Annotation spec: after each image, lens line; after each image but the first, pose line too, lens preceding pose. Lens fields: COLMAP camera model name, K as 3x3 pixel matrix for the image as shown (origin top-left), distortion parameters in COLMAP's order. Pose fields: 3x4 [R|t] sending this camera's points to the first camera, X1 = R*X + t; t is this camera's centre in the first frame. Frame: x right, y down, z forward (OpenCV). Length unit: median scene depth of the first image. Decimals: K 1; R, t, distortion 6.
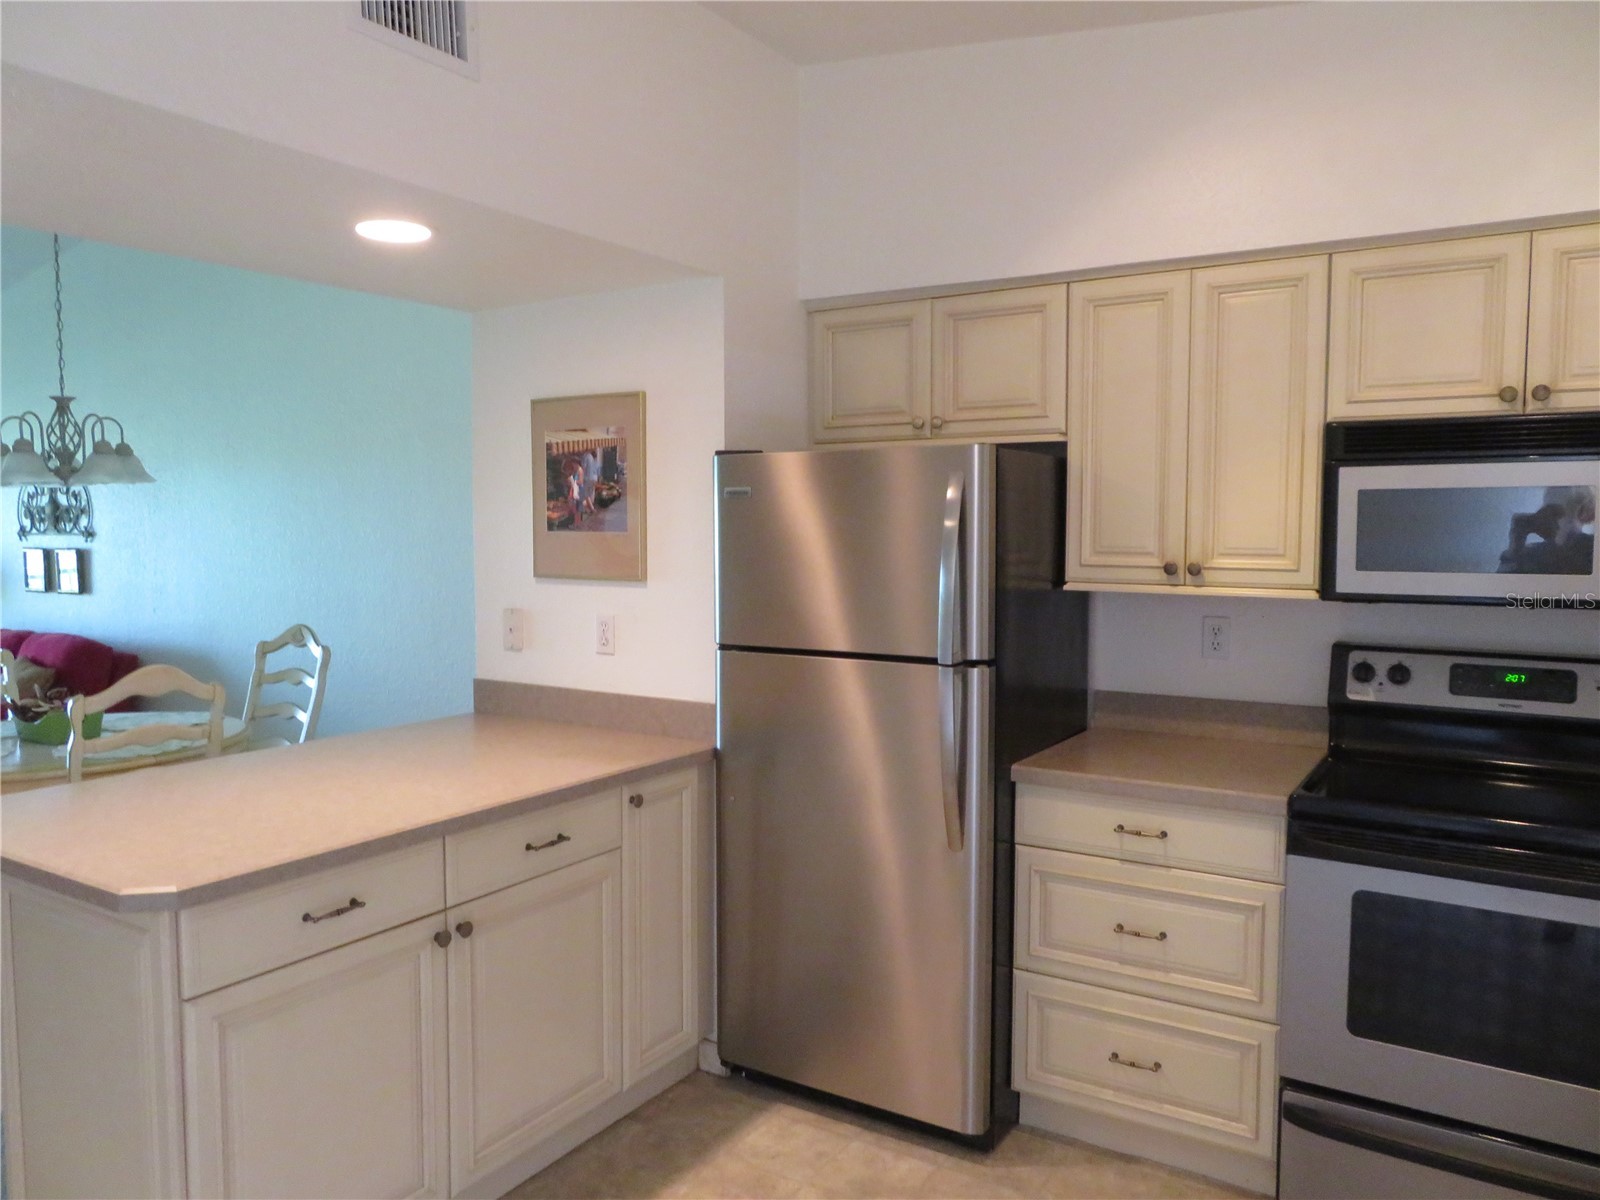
lens RADIAL K [[1148.3, 0, 794.7], [0, 1148.3, 604.8], [0, 0, 1]] dist [-0.012710, 0.011058]
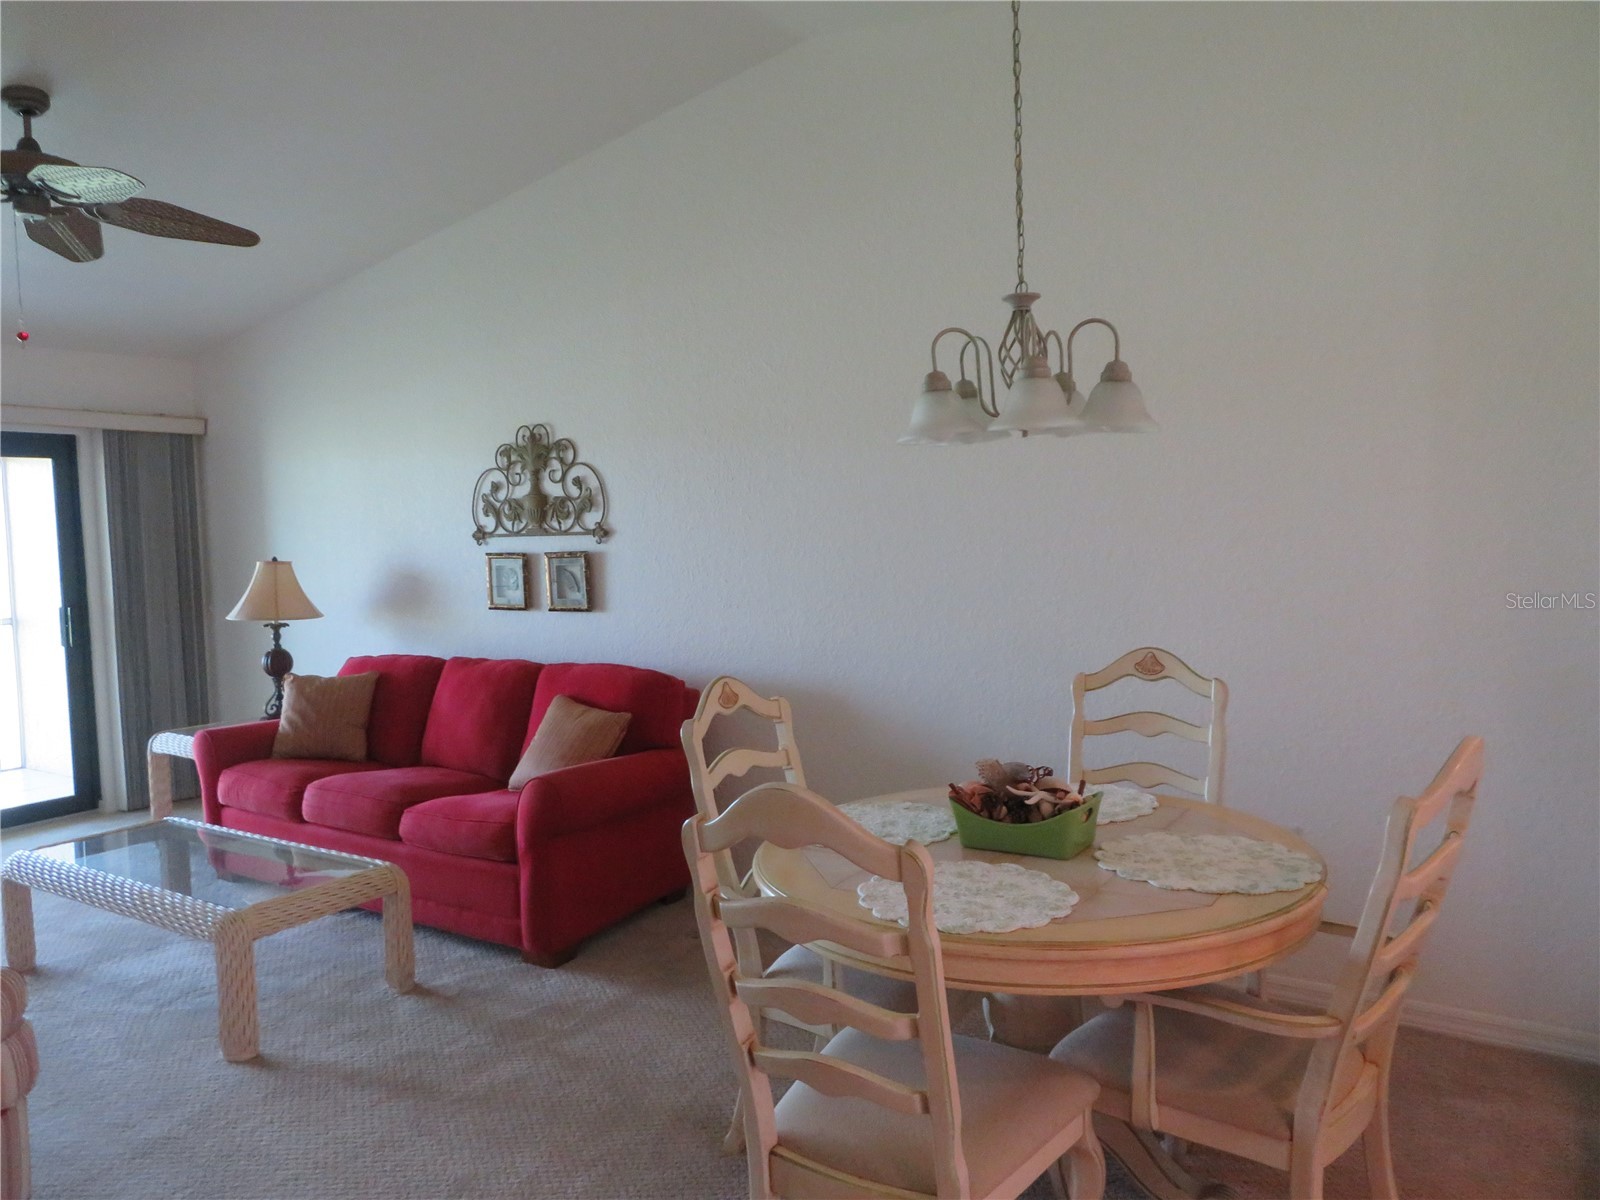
lens RADIAL K [[1148.3, 0, 802.9], [0, 1148.3, 603.3], [0, 0, 1]] dist [-0.012710, 0.011058]
pose [[0.999481, -0.024063, -0.021432, -0.905242], [0.024004, 0.999707, -0.002969, -0.017383], [0.021497, 0.002453, 0.999766, 0.452904]]
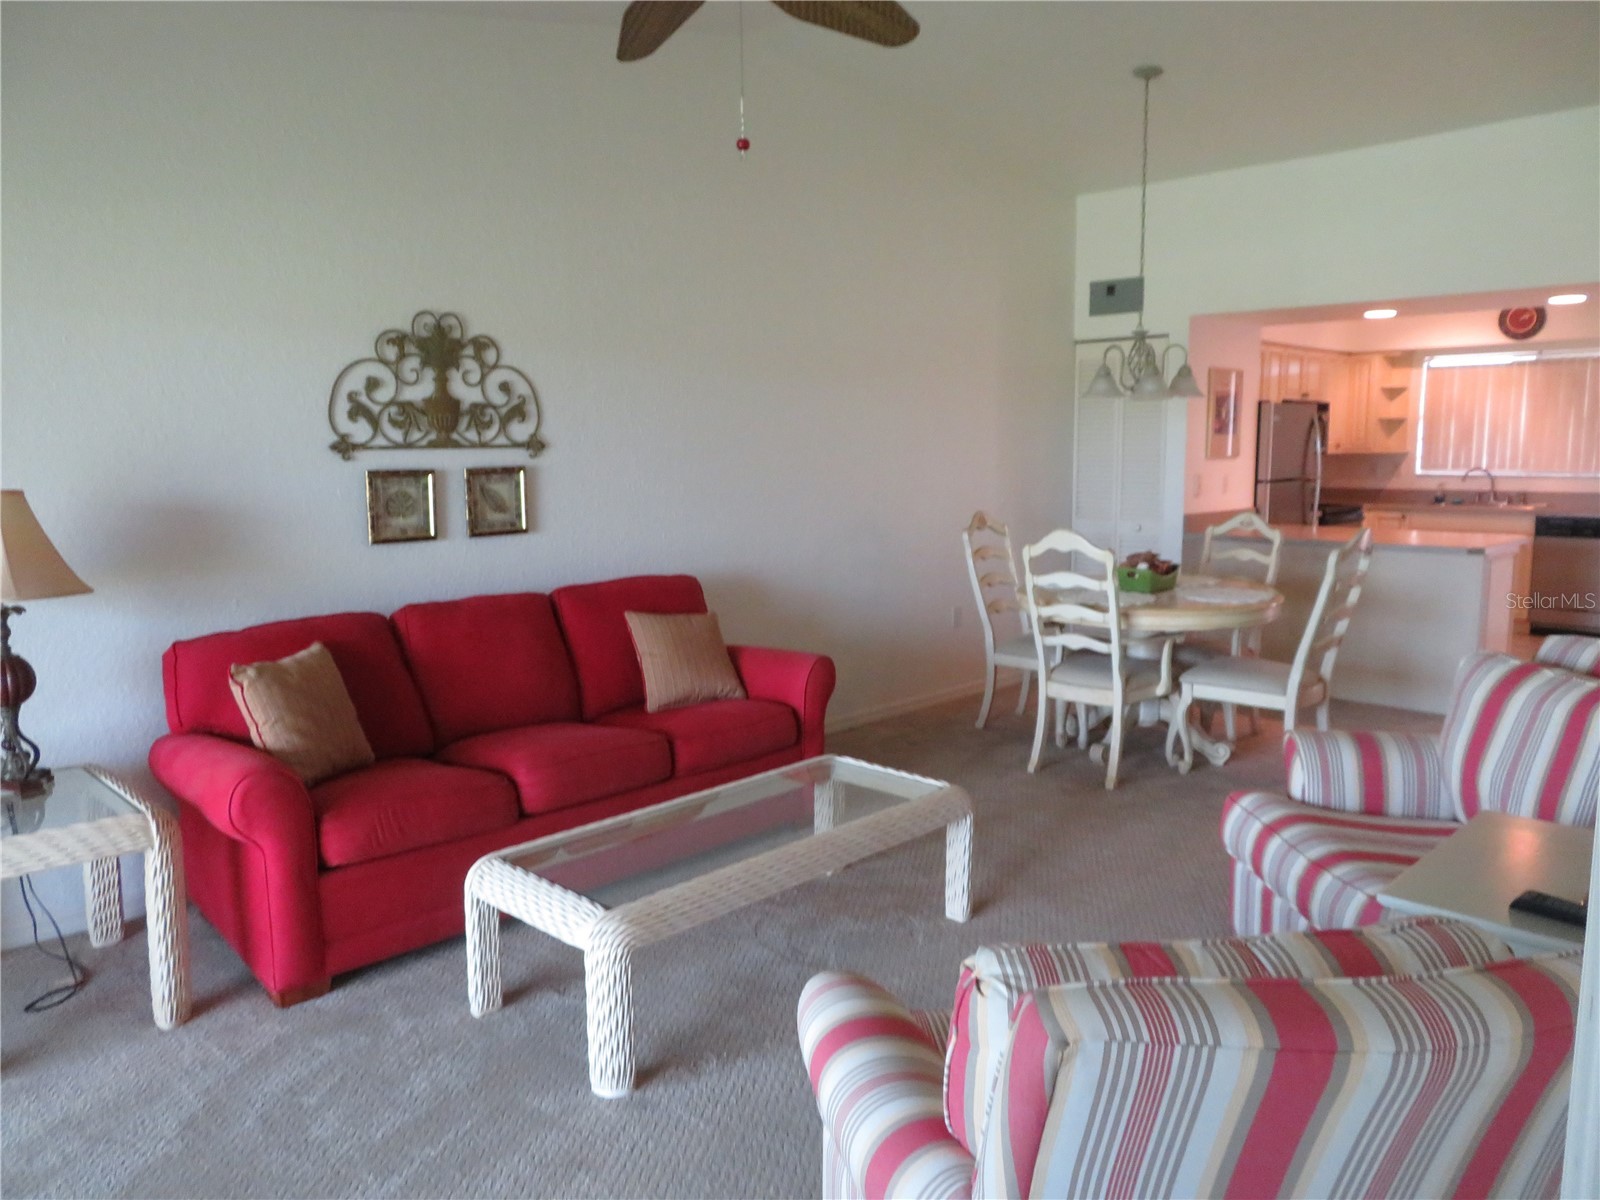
lens RADIAL K [[1148.3, 0, 788.4], [0, 1148.3, 597.4], [0, 0, 1]] dist [-0.012710, 0.011058]
pose [[0.219349, -0.132521, 0.966604, -2.476753], [0.077823, 0.989952, 0.118062, -0.078928], [-0.972538, 0.049327, 0.227459, 1.344163]]
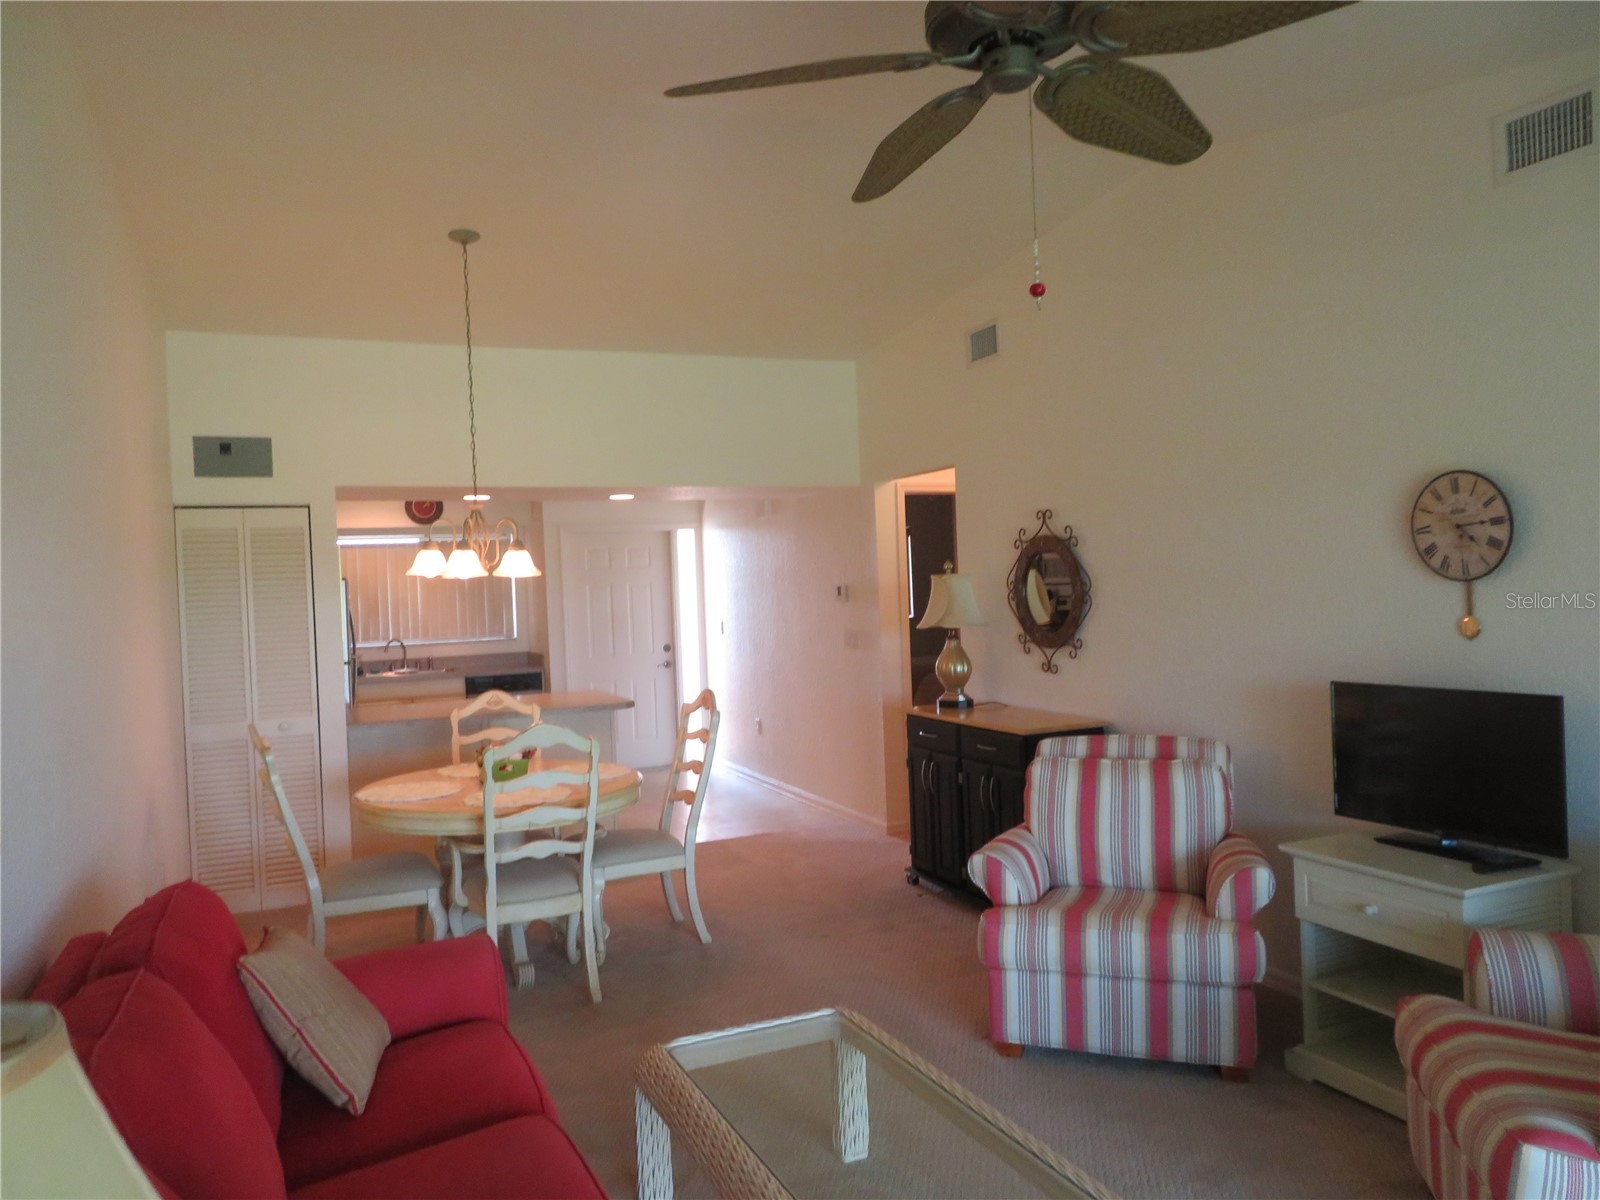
lens RADIAL K [[1148.3, 0, 794.2], [0, 1148.3, 599.6], [0, 0, 1]] dist [-0.012710, 0.011058]
pose [[-0.826437, 0.023375, 0.562543, -1.944136], [0.078161, 0.994227, 0.073514, -0.173087], [-0.557577, 0.104724, -0.823493, 2.205230]]
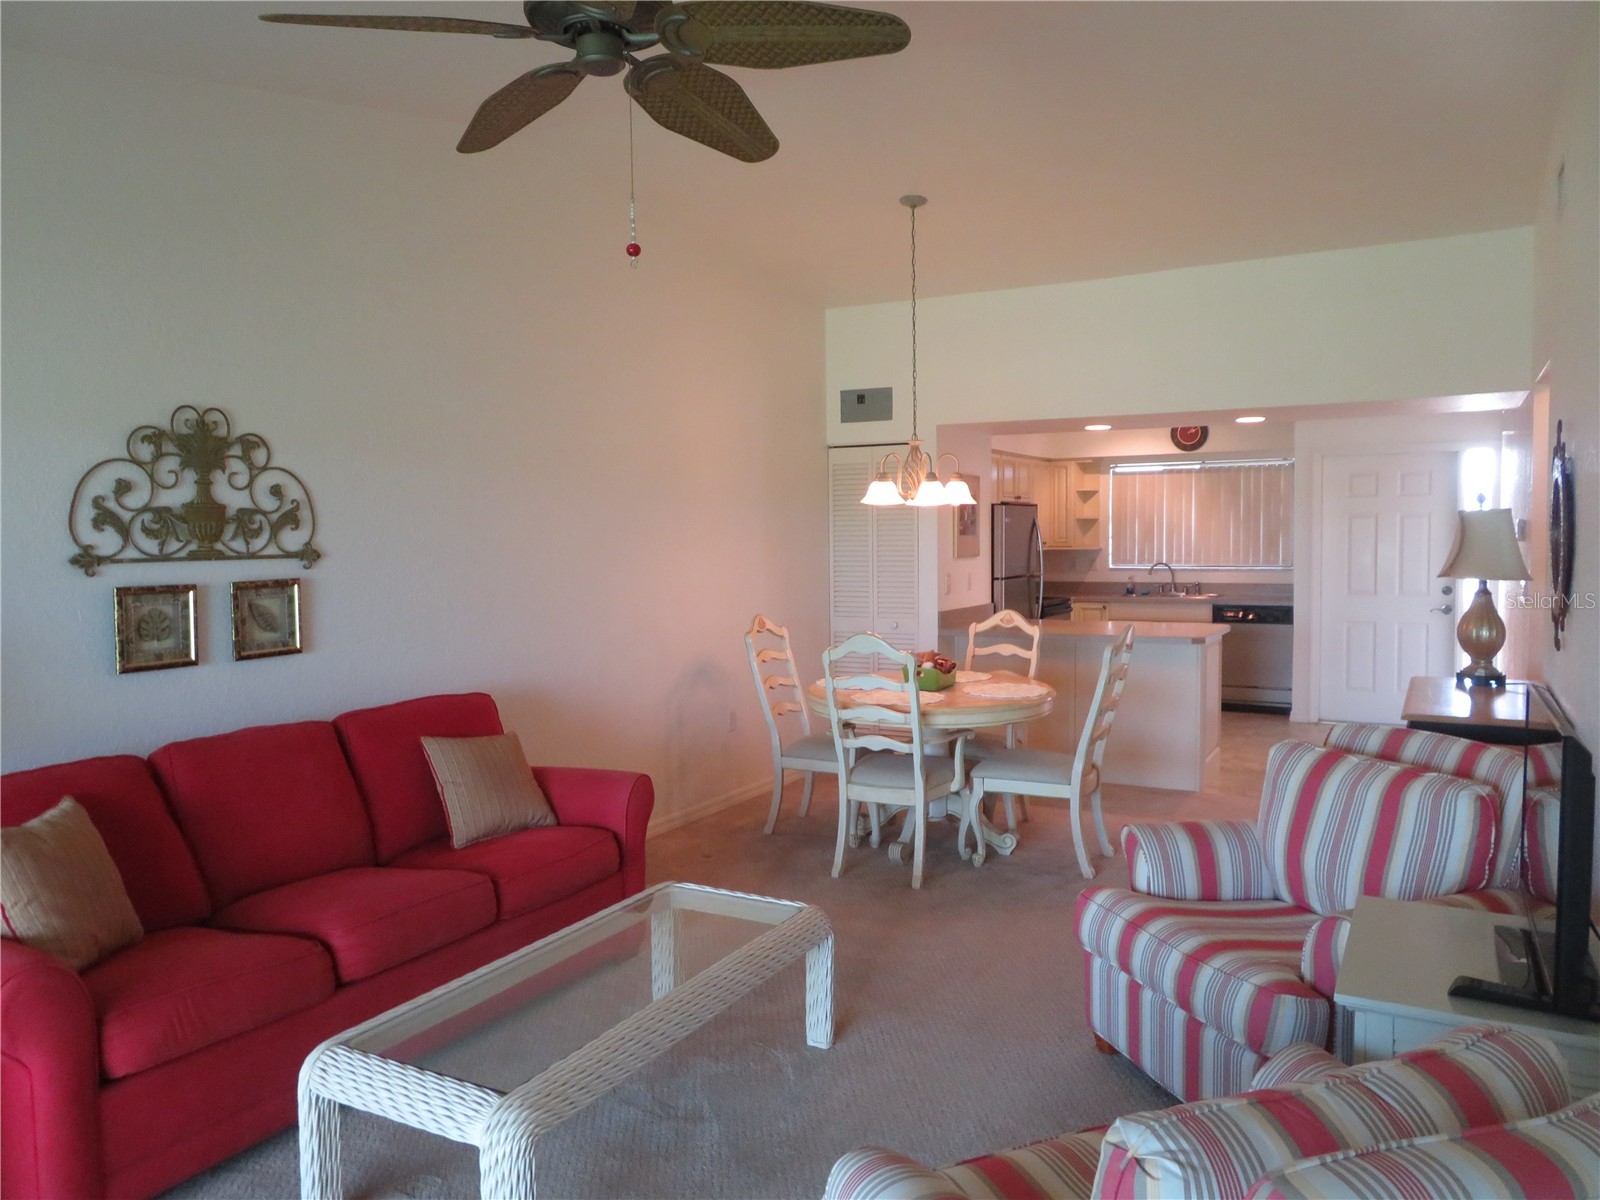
lens RADIAL K [[1148.3, 0, 788.5], [0, 1148.3, 597.1], [0, 0, 1]] dist [-0.012710, 0.011058]
pose [[-0.050056, -0.055440, 0.997207, -2.447848], [0.081898, 0.994868, 0.059421, -0.106516], [-0.995383, 0.084644, -0.045258, 1.489022]]
